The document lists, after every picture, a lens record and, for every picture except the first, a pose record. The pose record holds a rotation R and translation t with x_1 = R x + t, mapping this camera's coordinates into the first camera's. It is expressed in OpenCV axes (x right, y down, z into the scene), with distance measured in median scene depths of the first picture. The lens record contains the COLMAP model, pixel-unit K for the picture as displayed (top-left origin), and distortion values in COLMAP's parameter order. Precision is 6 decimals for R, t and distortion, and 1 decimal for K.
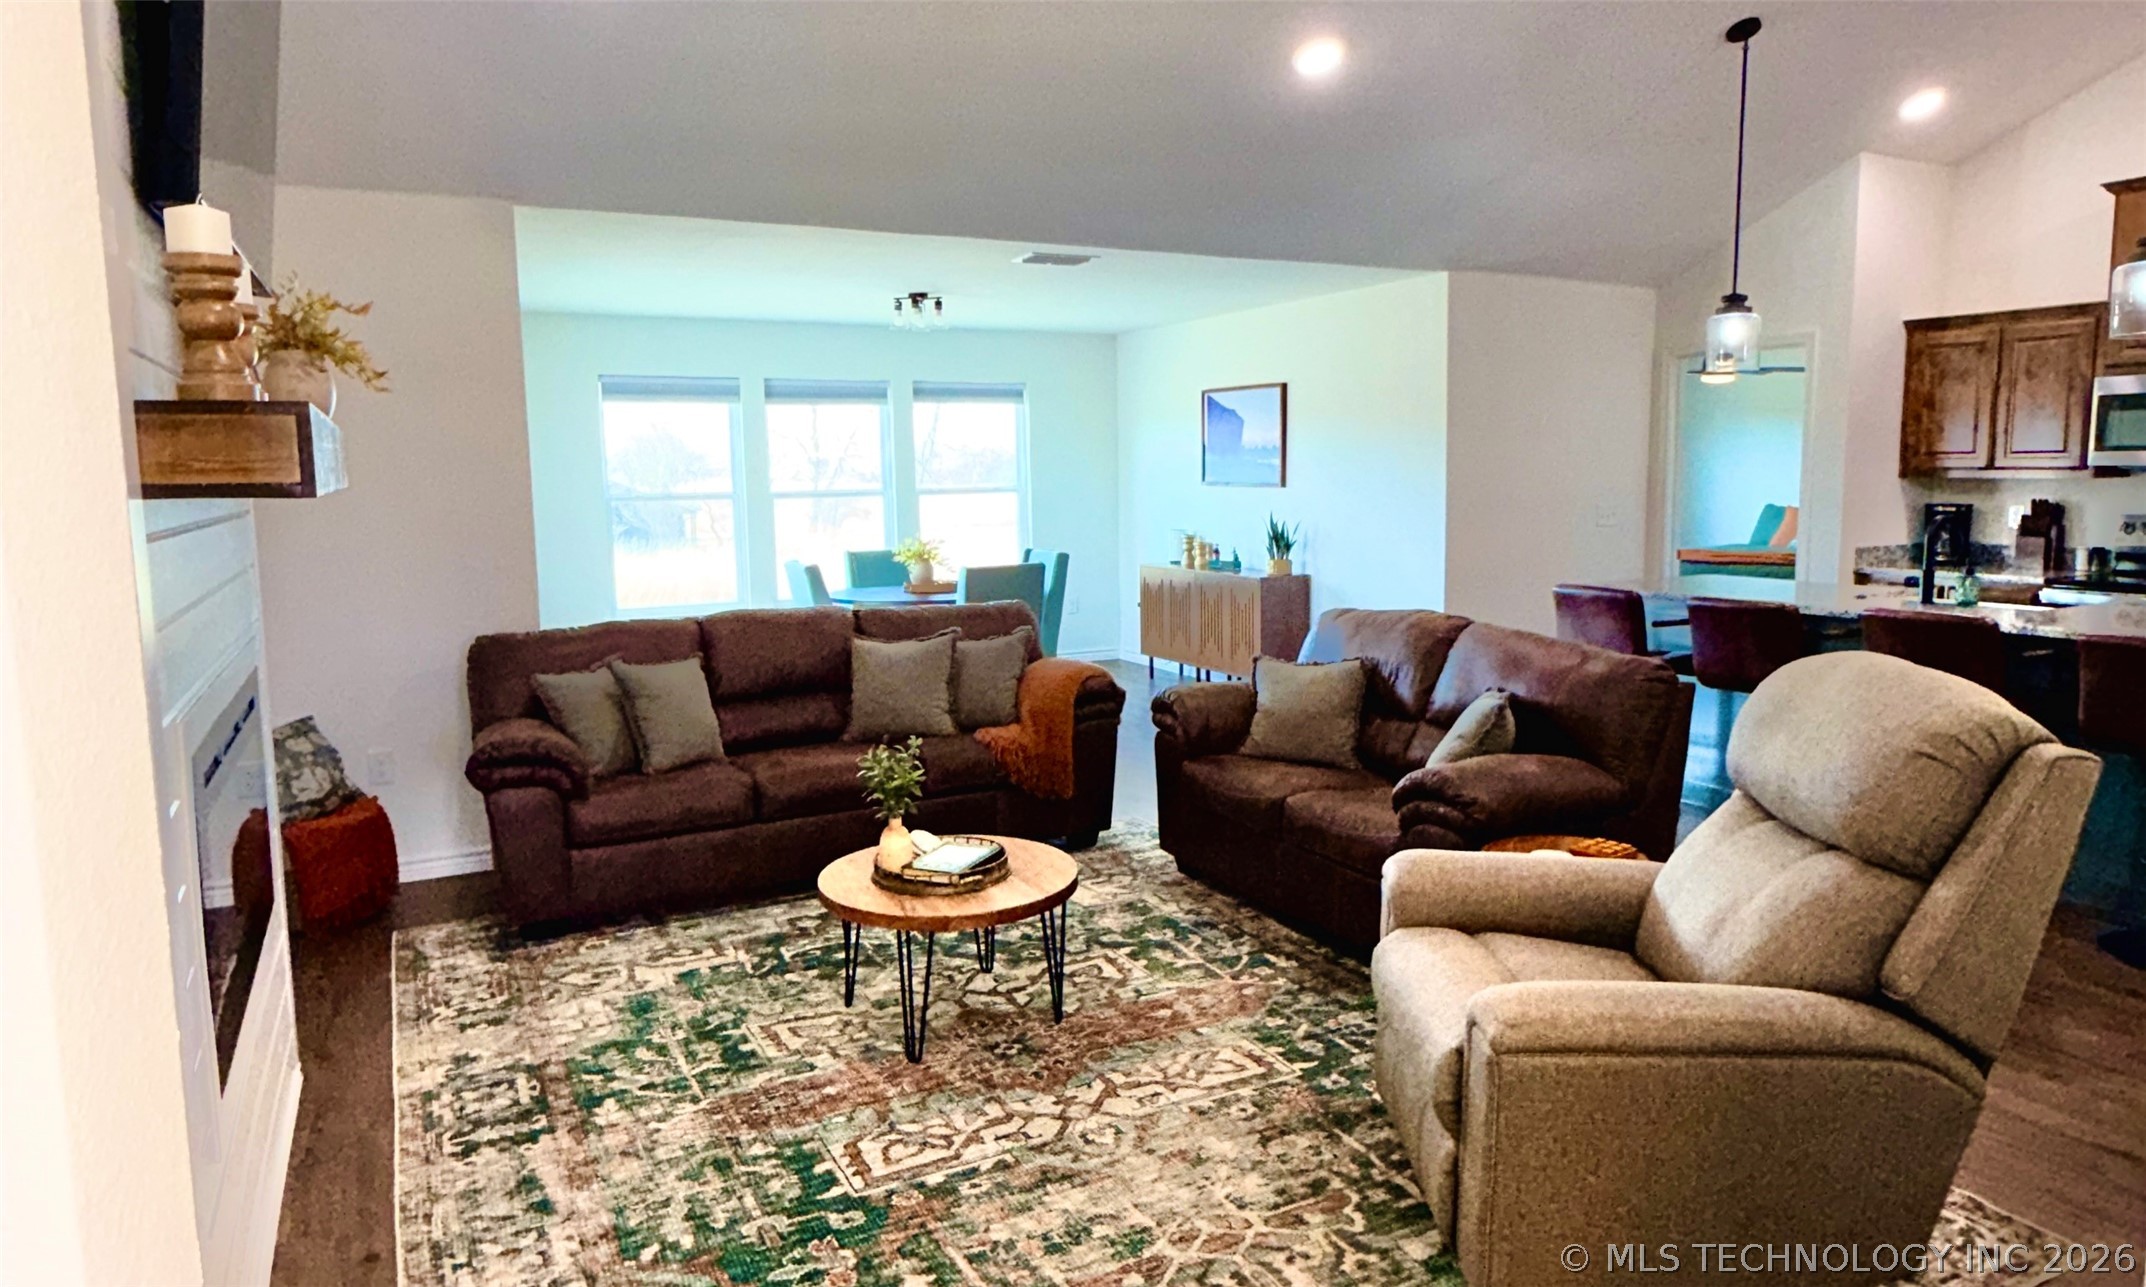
lens RADIAL K [[1362.7, 0, 1102.3], [0, 1362.7, 632.4], [0, 0, 1]] dist [0.000595, -0.000346]
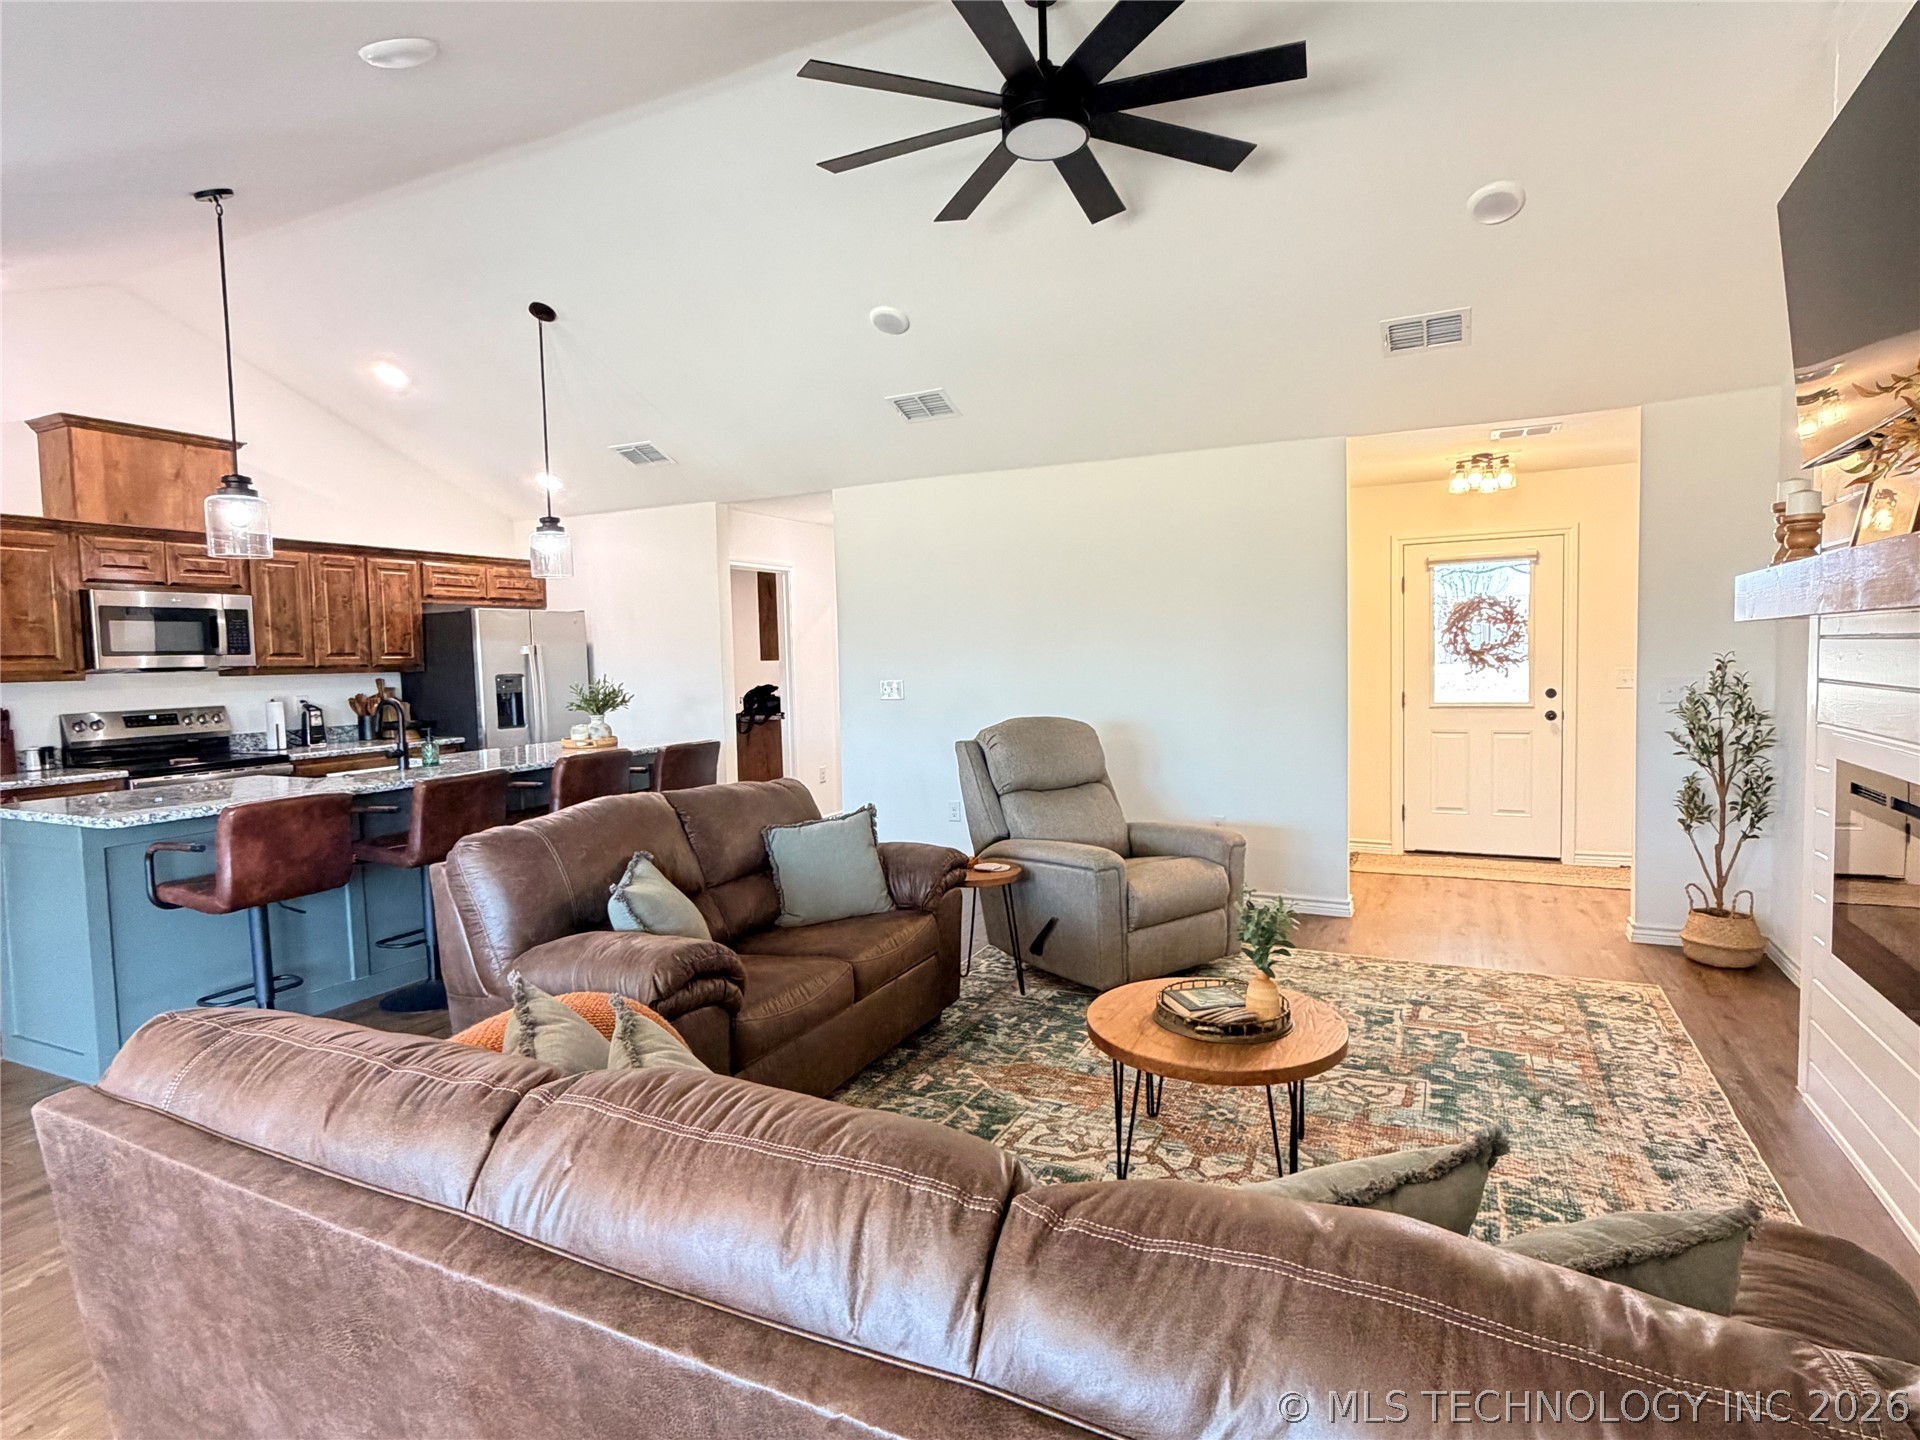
lens RADIAL K [[1019.8, 0, 964.4], [0, 1019.8, 713.5], [0, 0, 1]] dist [0.000871, -0.000457]
pose [[-0.594445, -0.022928, 0.803809, -0.340515], [0.125948, 0.984602, 0.121228, -0.094768], [-0.794212, 0.173302, -0.582404, 0.894756]]
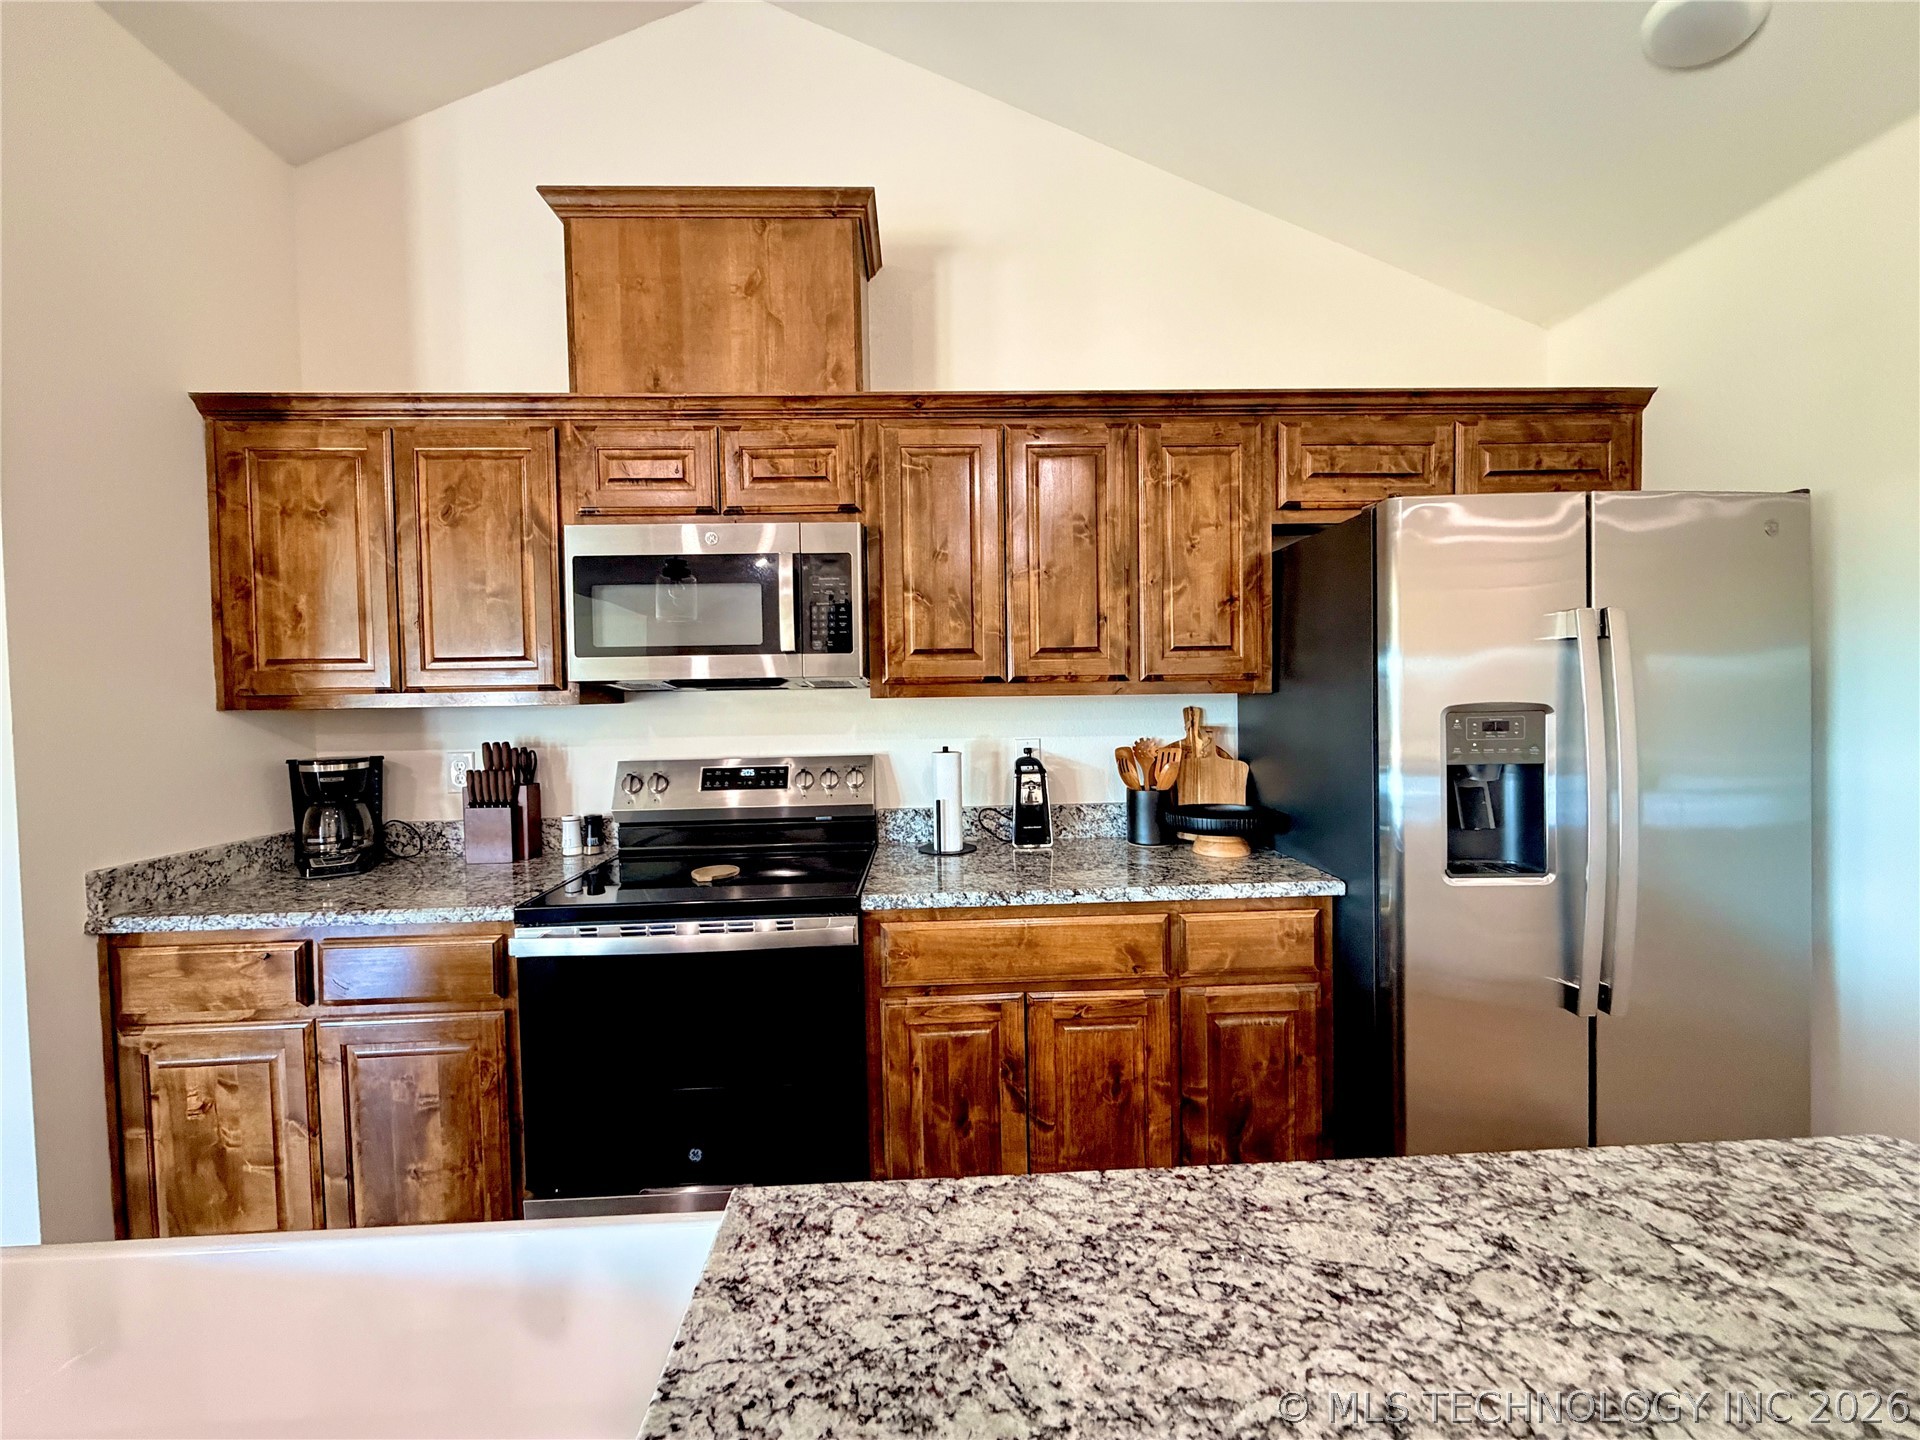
lens RADIAL K [[765.3, 0, 954.3], [0, 765.3, 719.0], [0, 0, 1]] dist [0.000223, 0.000104]
pose [[0.427459, -0.023666, 0.903725, 0.488280], [0.122741, 0.991920, -0.032080, -0.074914], [-0.895664, 0.124637, 0.426910, 0.699936]]
